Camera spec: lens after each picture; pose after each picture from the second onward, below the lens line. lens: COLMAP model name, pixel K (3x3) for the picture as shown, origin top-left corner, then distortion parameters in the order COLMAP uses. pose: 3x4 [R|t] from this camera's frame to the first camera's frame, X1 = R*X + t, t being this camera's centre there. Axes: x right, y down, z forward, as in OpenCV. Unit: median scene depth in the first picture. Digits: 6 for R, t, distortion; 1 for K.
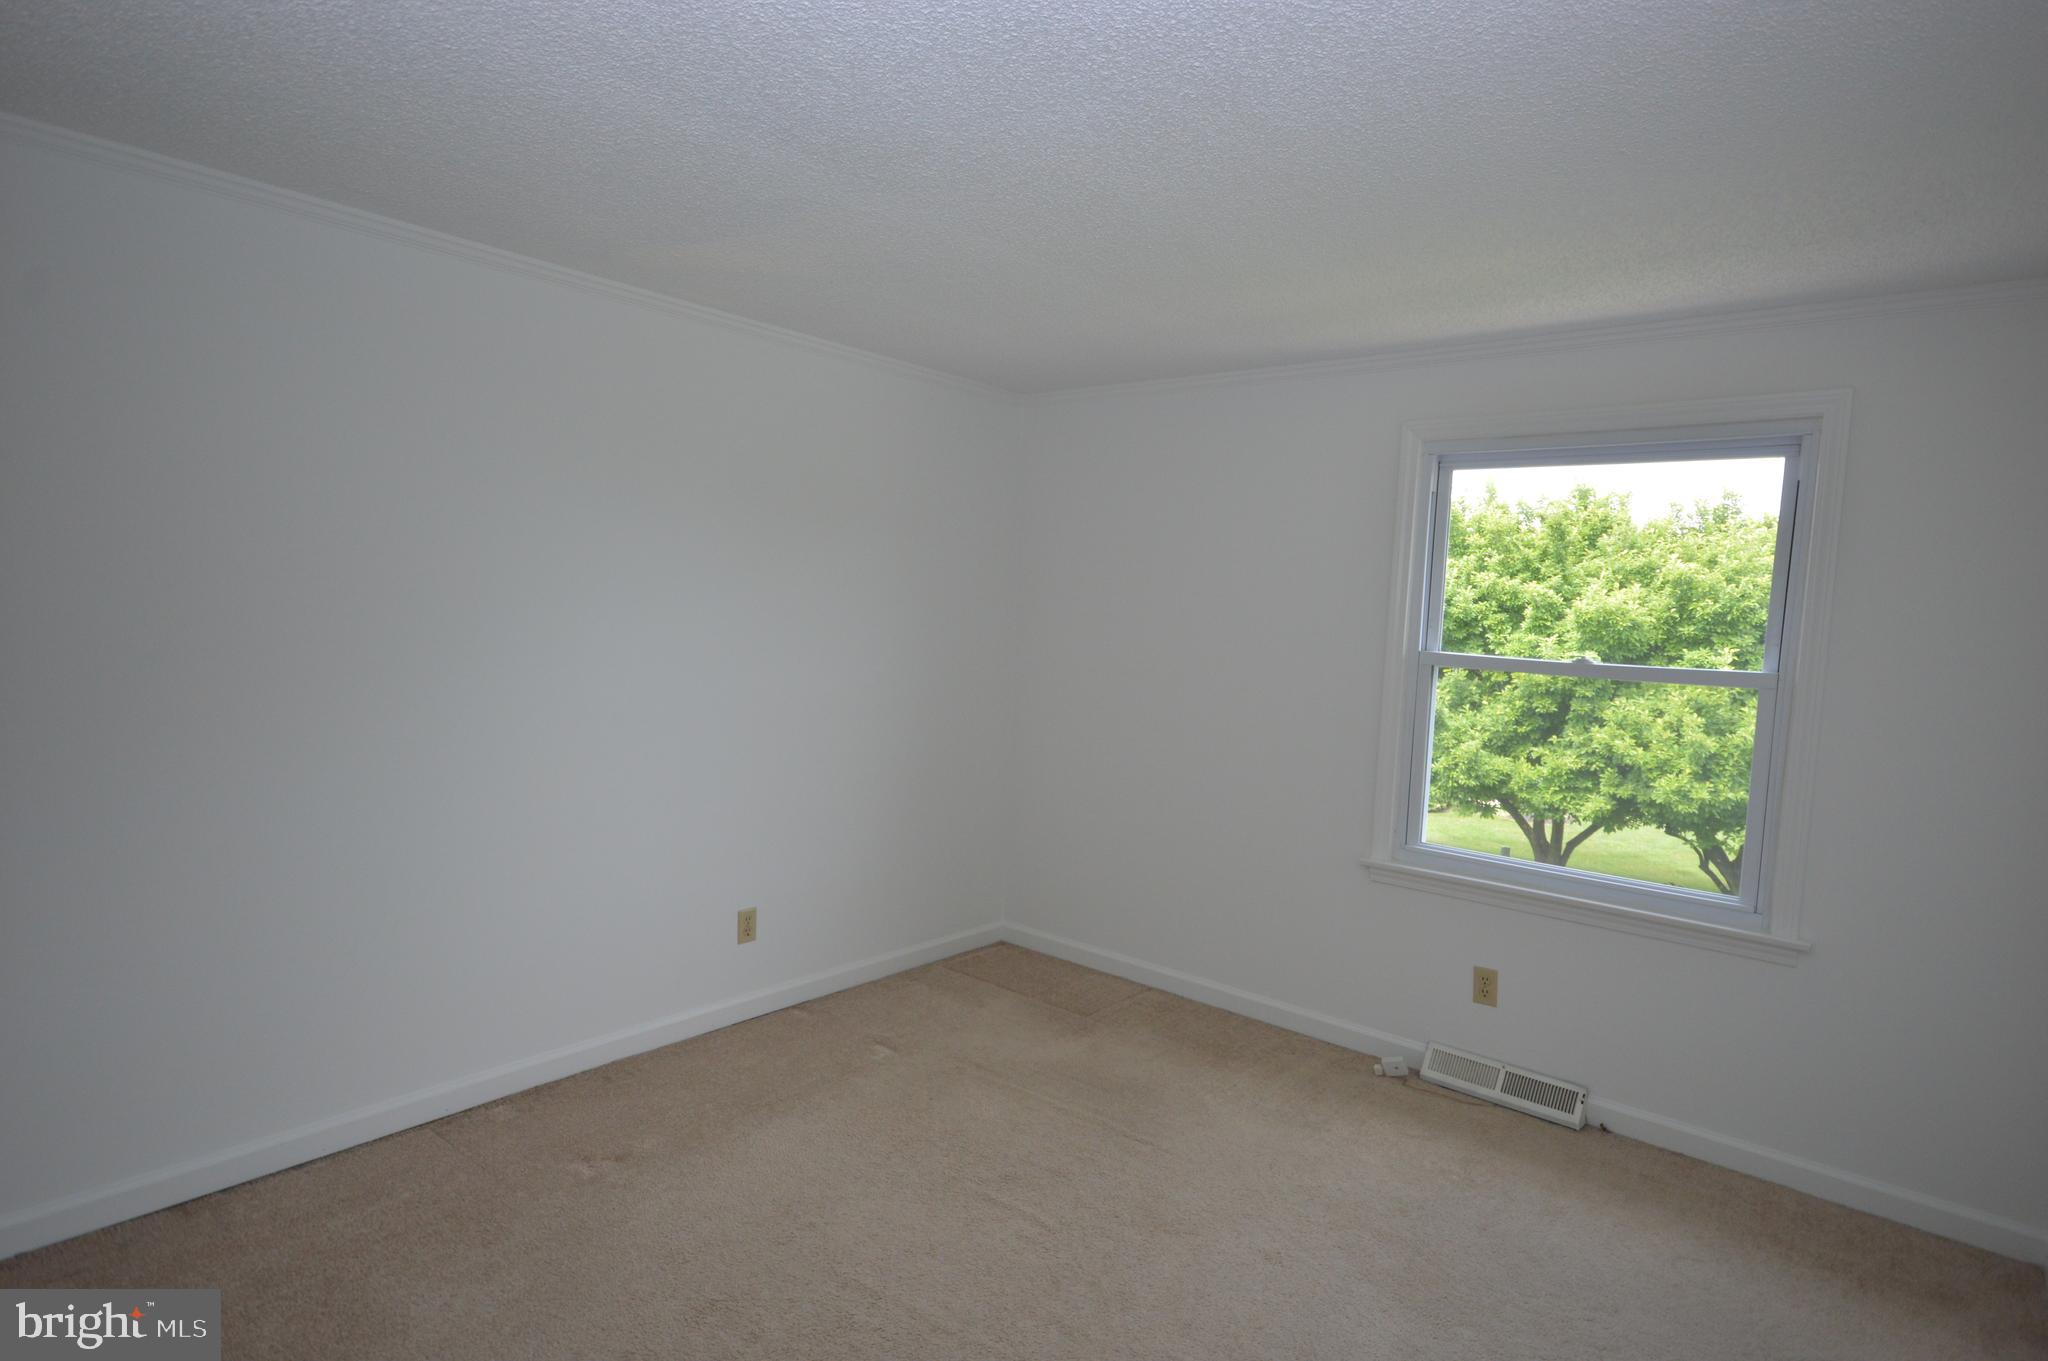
lens RADIAL K [[1185.8, 0, 1133.8], [0, 1185.8, 685.7], [0, 0, 1]] dist [0.047477, -0.019331]
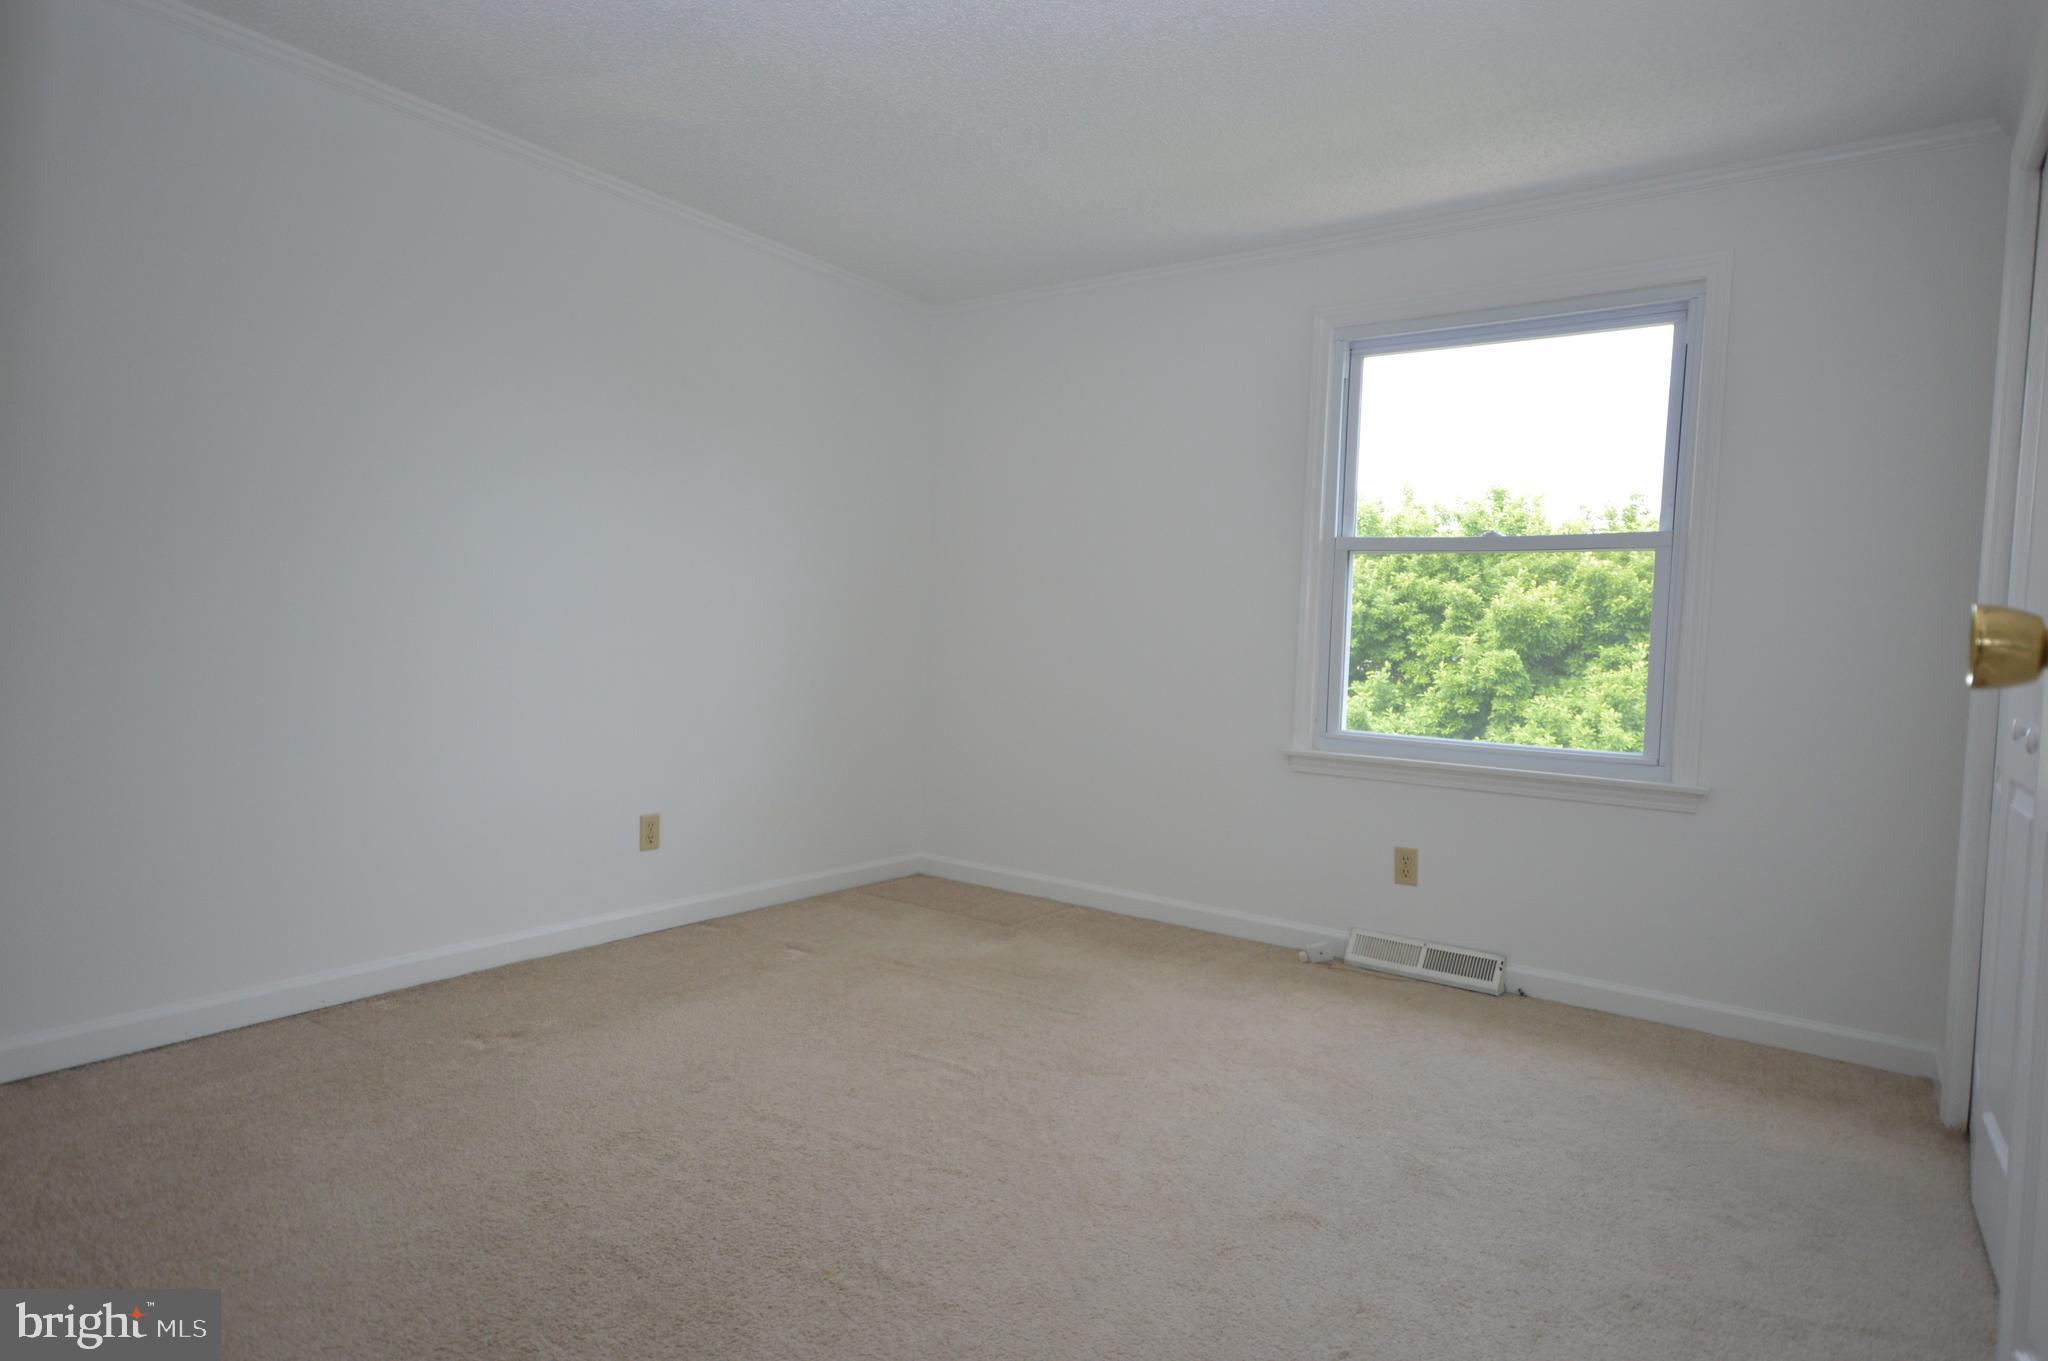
lens RADIAL K [[1231.3, 0, 1148.3], [0, 1231.3, 681.5], [0, 0, 1]] dist [0.044341, -0.011933]
pose [[0.996790, -0.014086, 0.078815, -0.002021], [0.016511, 0.999407, -0.030204, 0.101956], [-0.078343, 0.031409, 0.996432, -0.022558]]
